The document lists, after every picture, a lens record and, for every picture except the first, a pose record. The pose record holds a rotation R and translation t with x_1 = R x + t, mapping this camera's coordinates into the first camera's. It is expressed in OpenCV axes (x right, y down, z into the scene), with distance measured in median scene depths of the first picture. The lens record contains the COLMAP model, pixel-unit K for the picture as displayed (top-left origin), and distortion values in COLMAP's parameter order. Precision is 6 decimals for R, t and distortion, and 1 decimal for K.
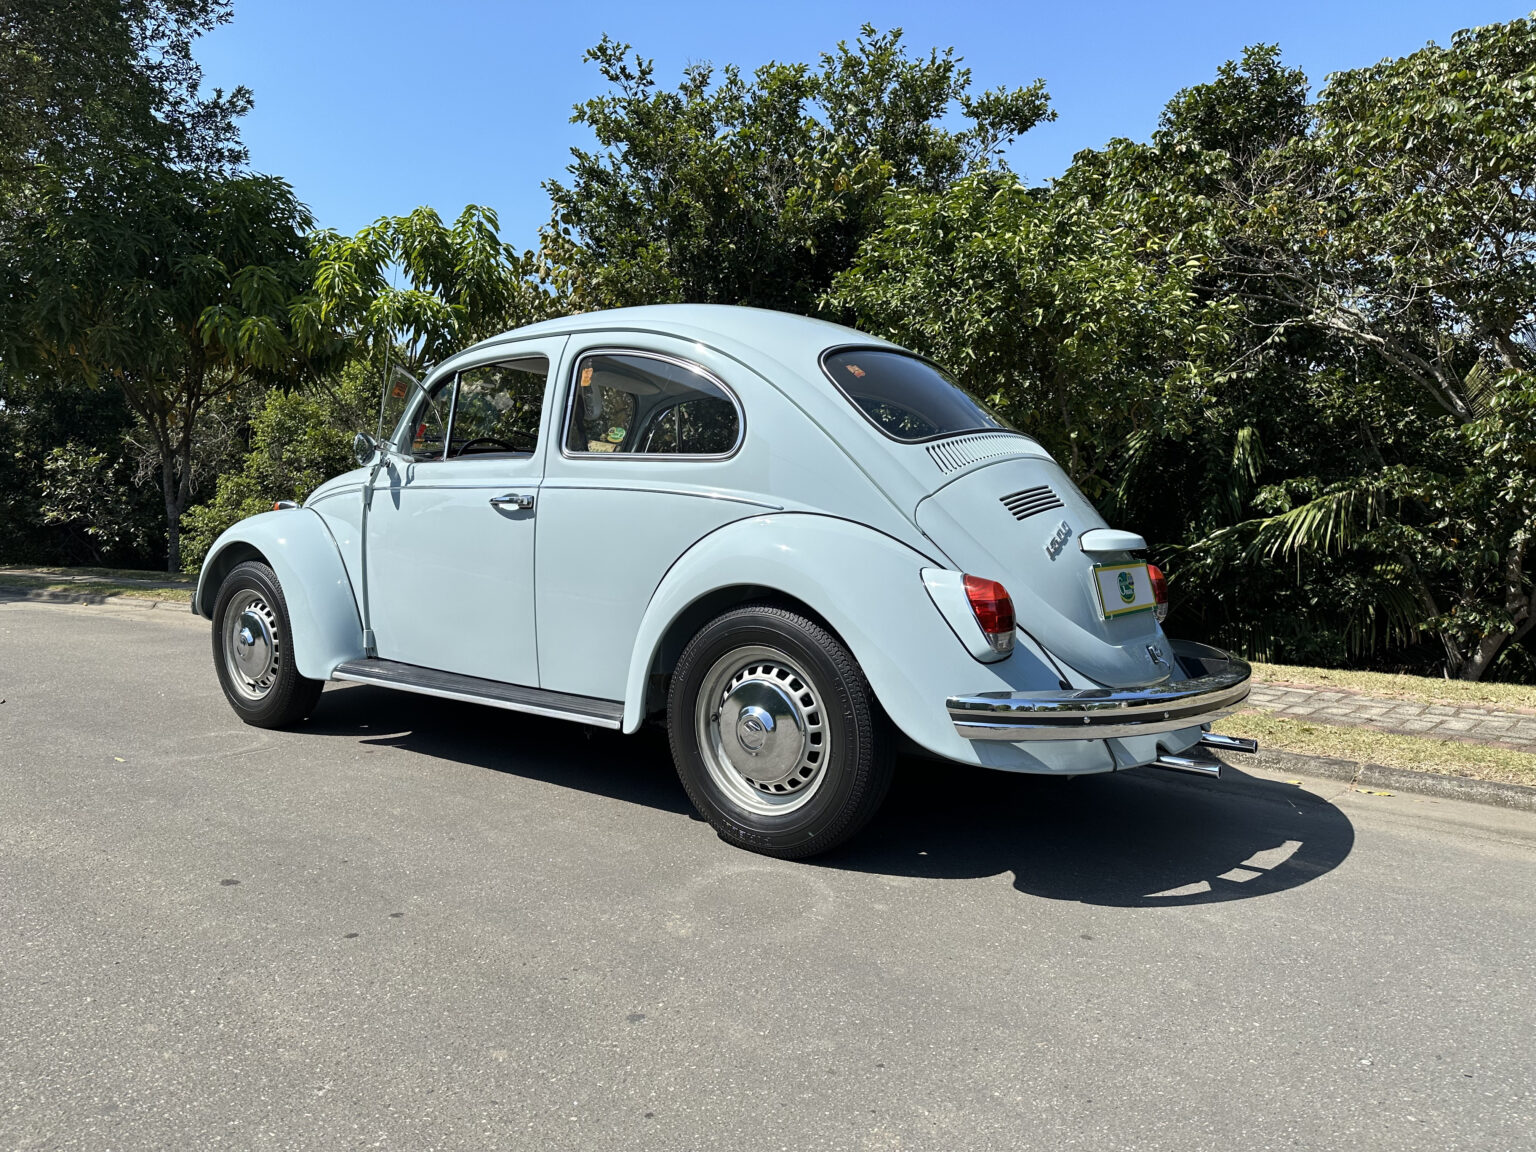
lens RADIAL K [[1098.5, 0, 736.3], [0, 1098.5, 574.0], [0, 0, 1]] dist [0.064477, -0.084836]
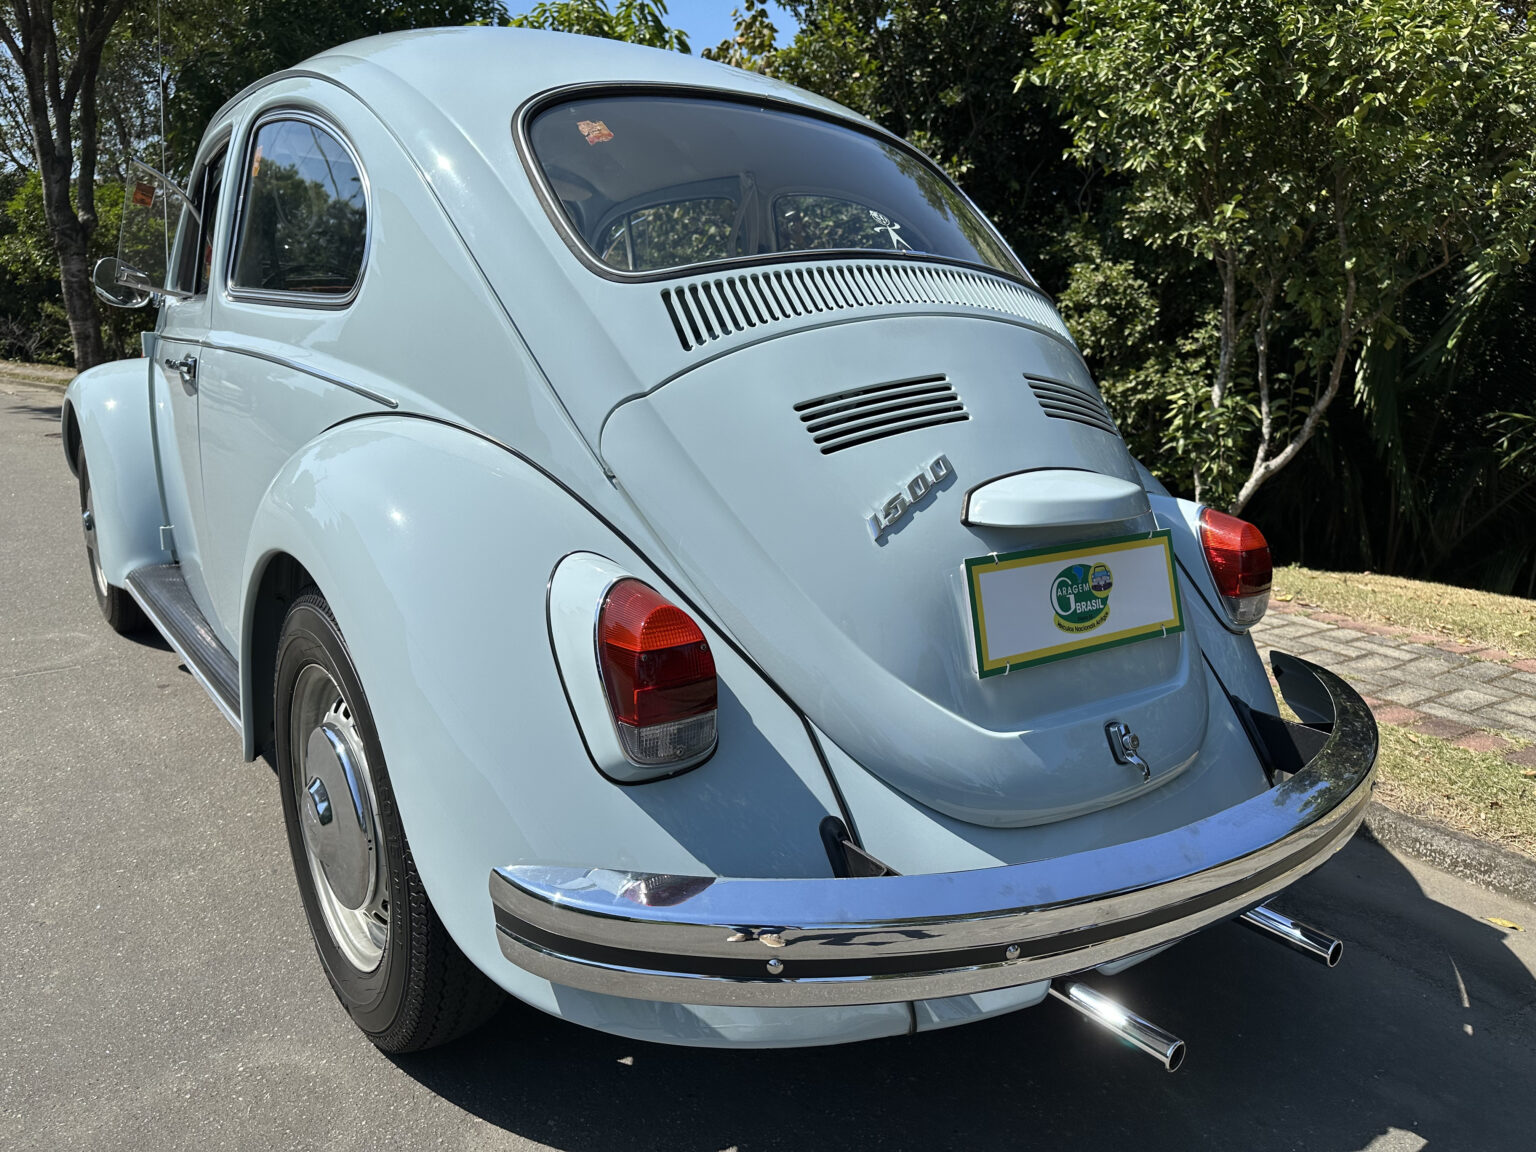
lens RADIAL K [[1098.5, 0, 736.3], [0, 1098.5, 574.0], [0, 0, 1]] dist [0.064477, -0.084836]
pose [[0.964062, 0.076522, -0.254420, 0.120532], [-0.037298, 0.987121, 0.155566, -0.024492], [0.263047, -0.140486, 0.954500, 0.184190]]
